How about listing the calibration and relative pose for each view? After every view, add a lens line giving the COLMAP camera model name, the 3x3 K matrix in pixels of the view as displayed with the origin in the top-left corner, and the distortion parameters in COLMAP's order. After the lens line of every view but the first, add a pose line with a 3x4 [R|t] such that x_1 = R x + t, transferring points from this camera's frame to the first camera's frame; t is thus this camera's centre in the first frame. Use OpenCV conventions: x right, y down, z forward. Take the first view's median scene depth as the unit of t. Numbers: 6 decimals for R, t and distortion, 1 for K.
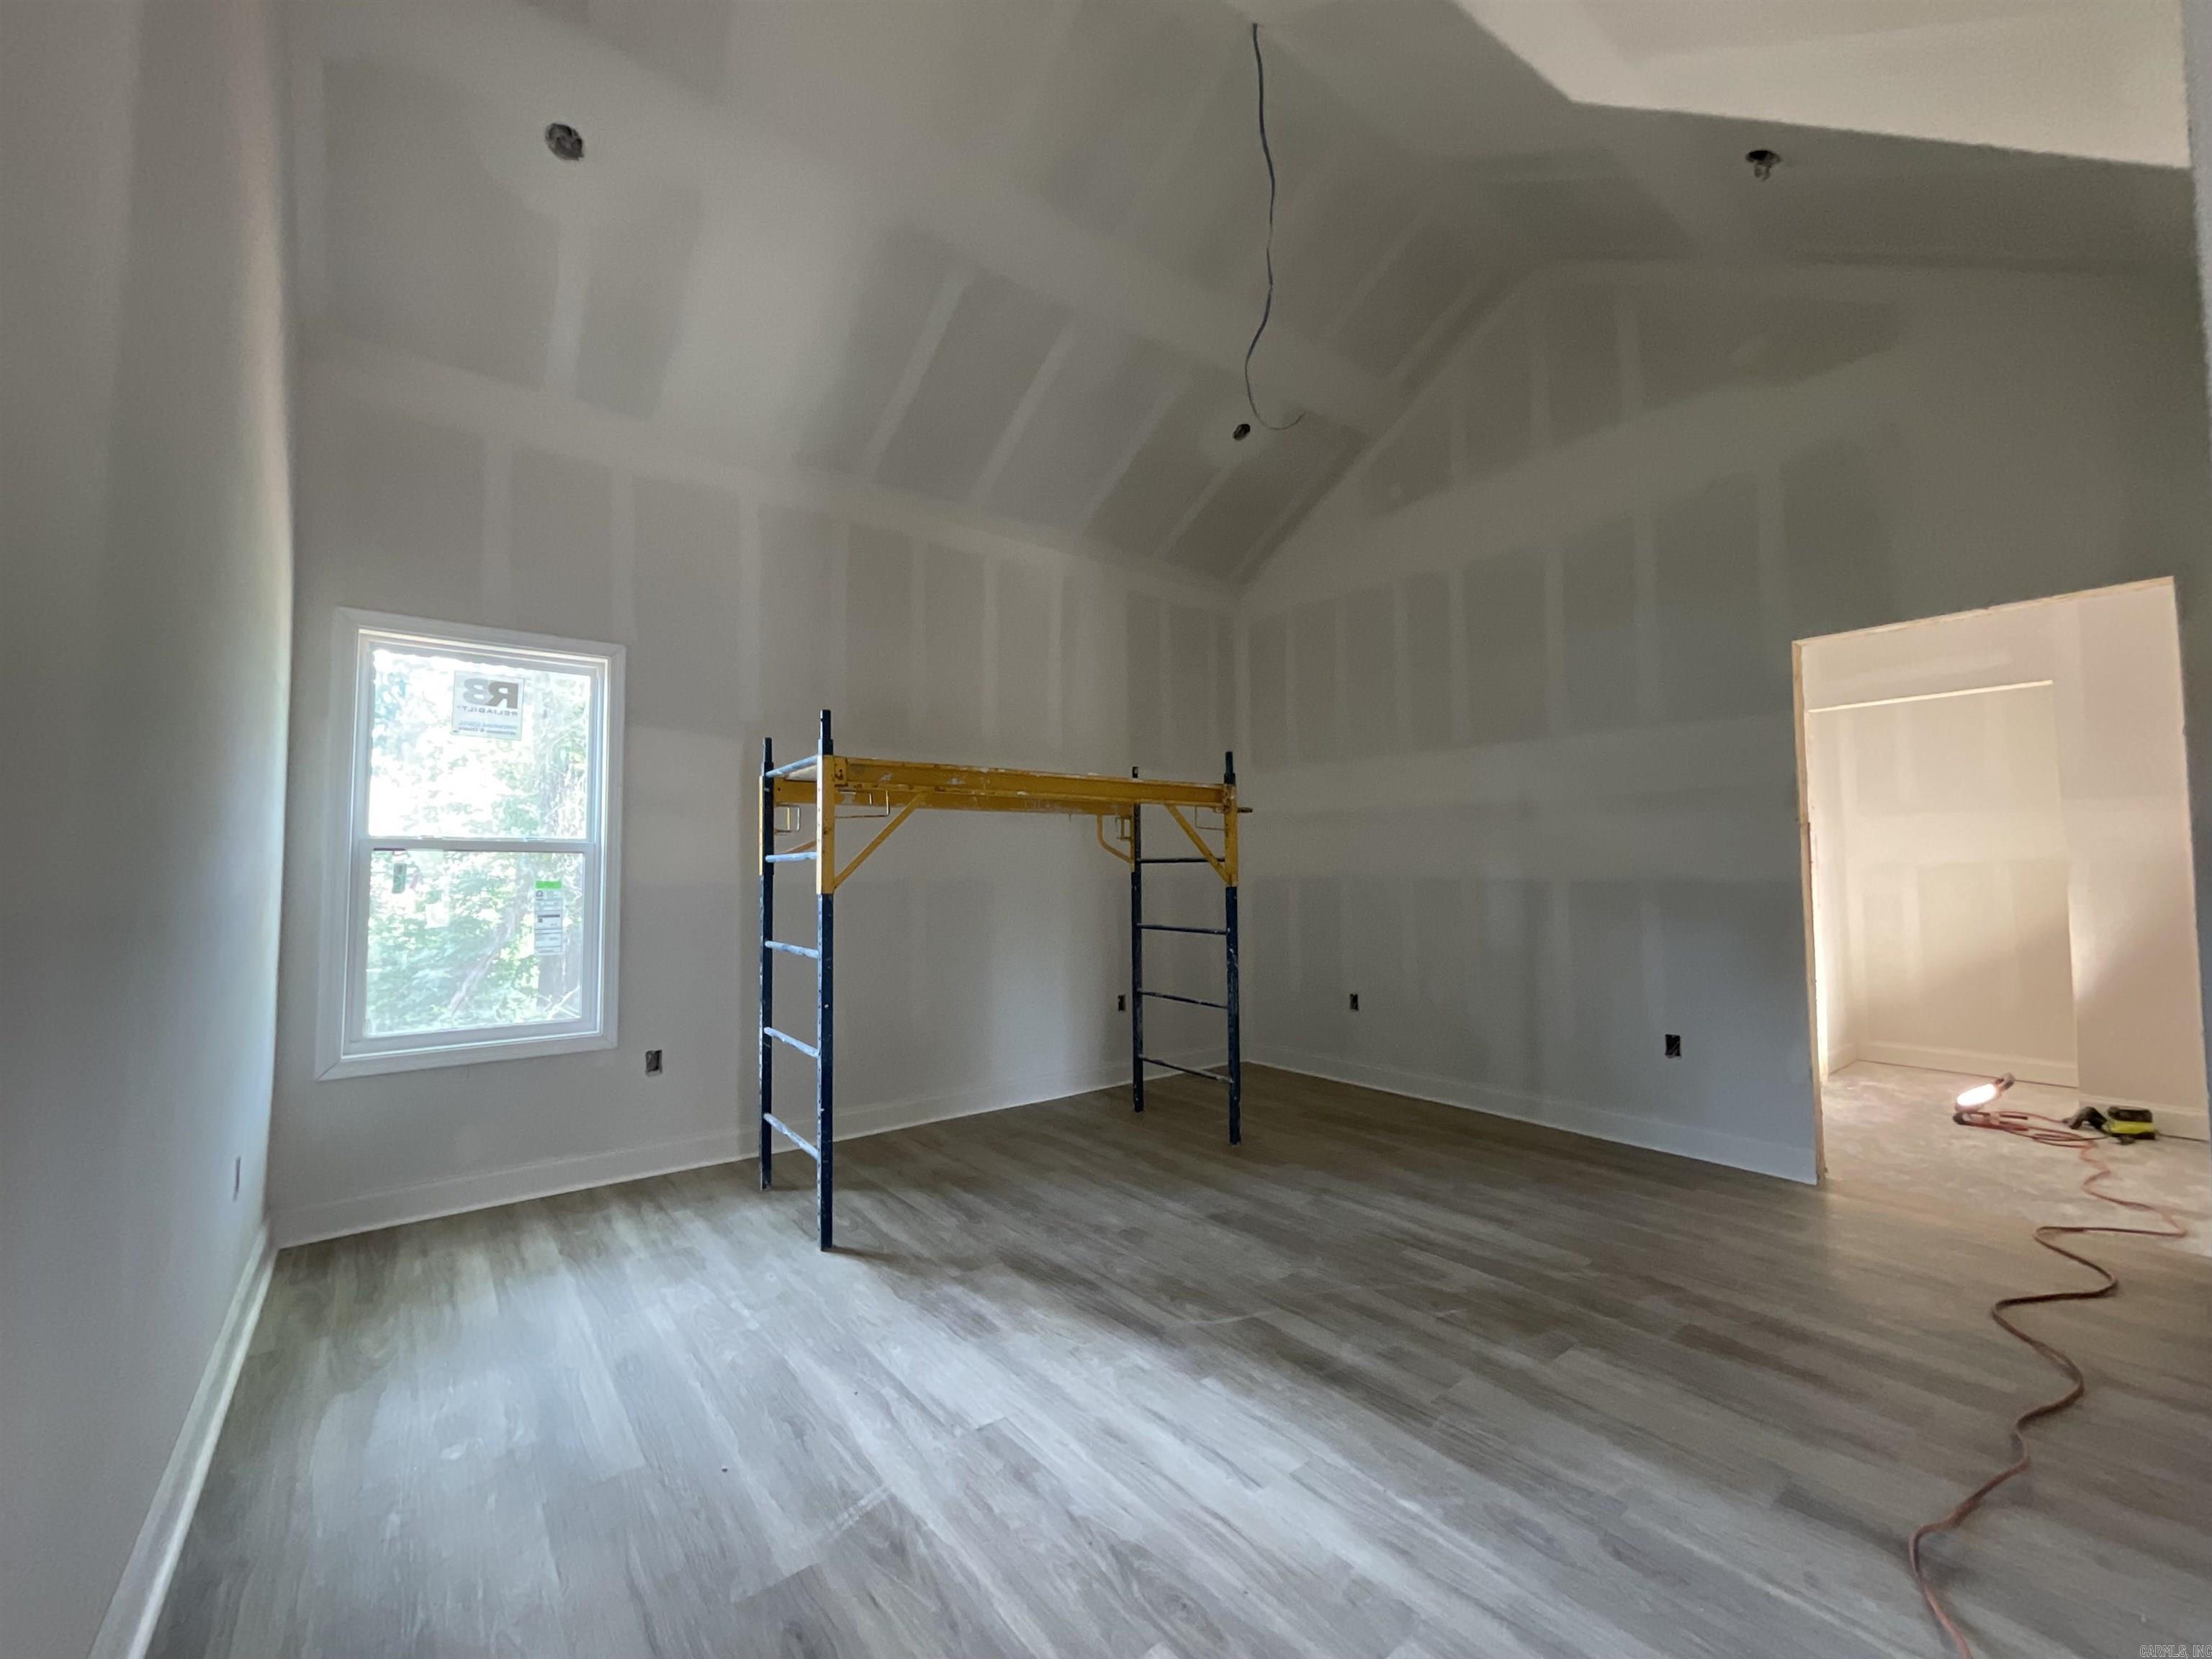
lens RADIAL K [[899.5, 0, 1106.0], [0, 899.5, 829.5], [0, 0, 1]] dist [-0.003487, 0.003607]
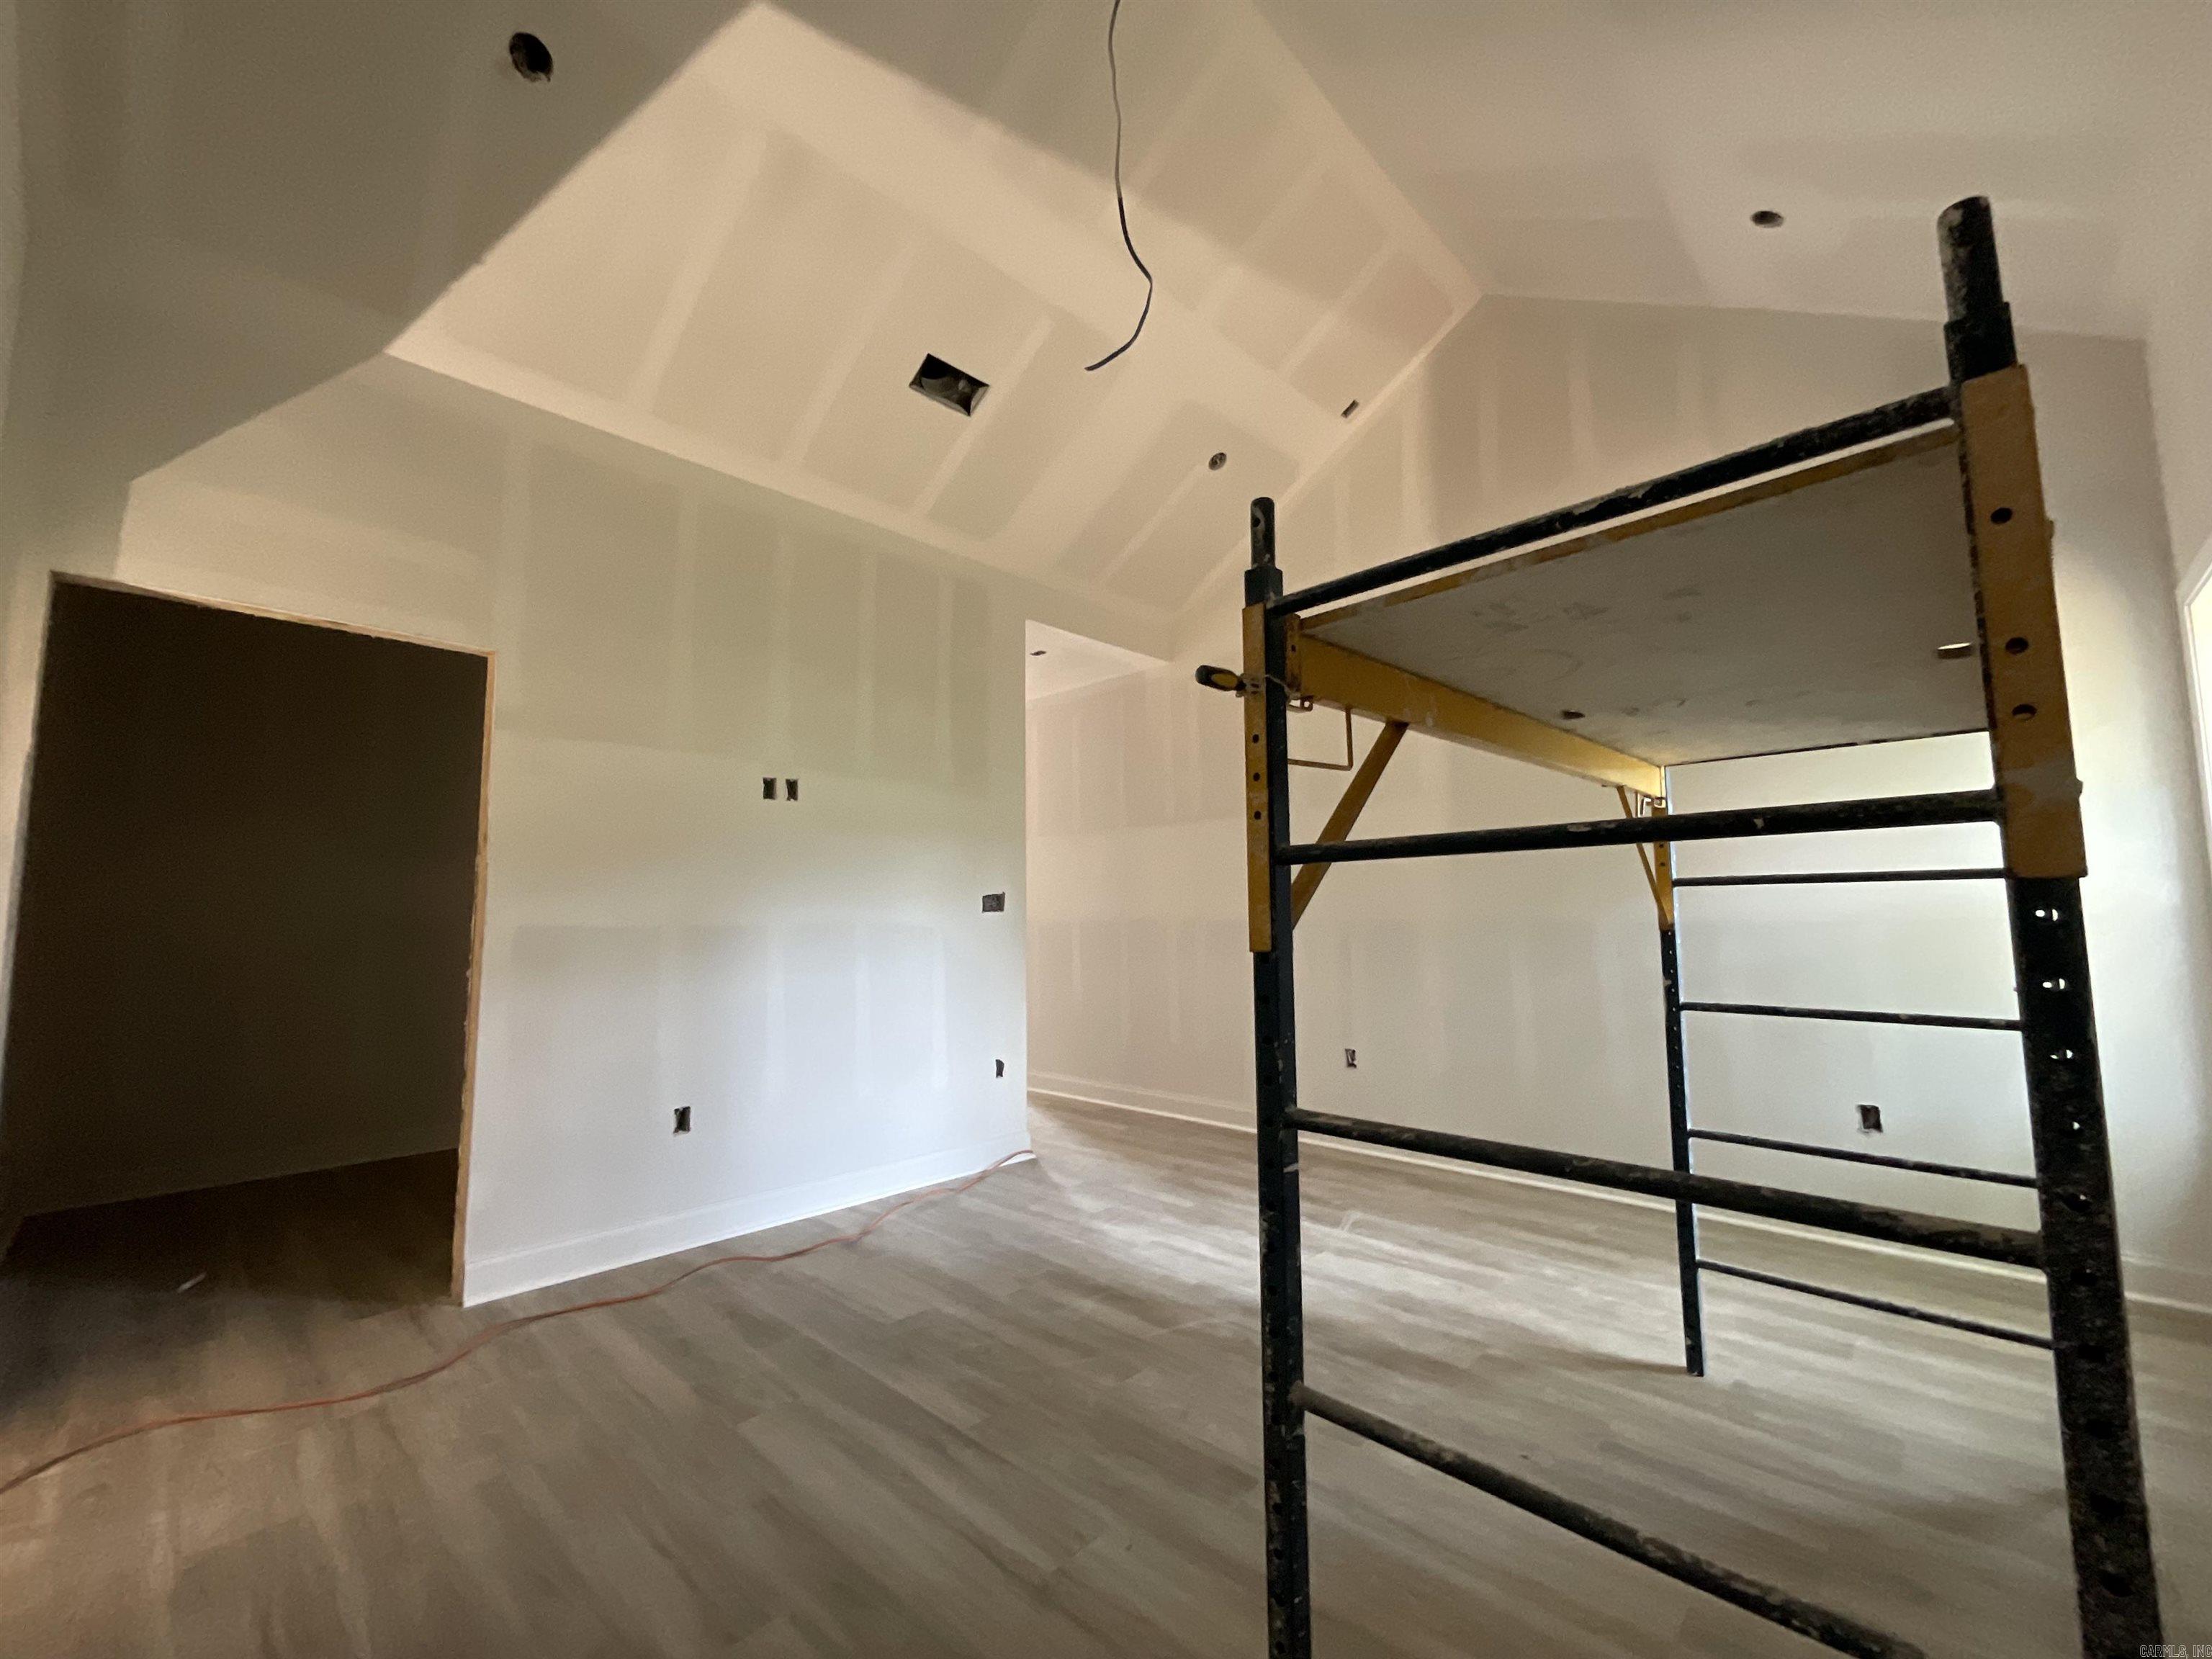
lens RADIAL K [[899.5, 0, 1106.0], [0, 899.5, 829.5], [0, 0, 1]] dist [-0.003487, 0.003607]
pose [[-0.989504, 0.002161, -0.144487, 0.379515], [0.022975, 0.989522, -0.142541, 0.103794], [0.142665, -0.144365, -0.979186, 2.079686]]
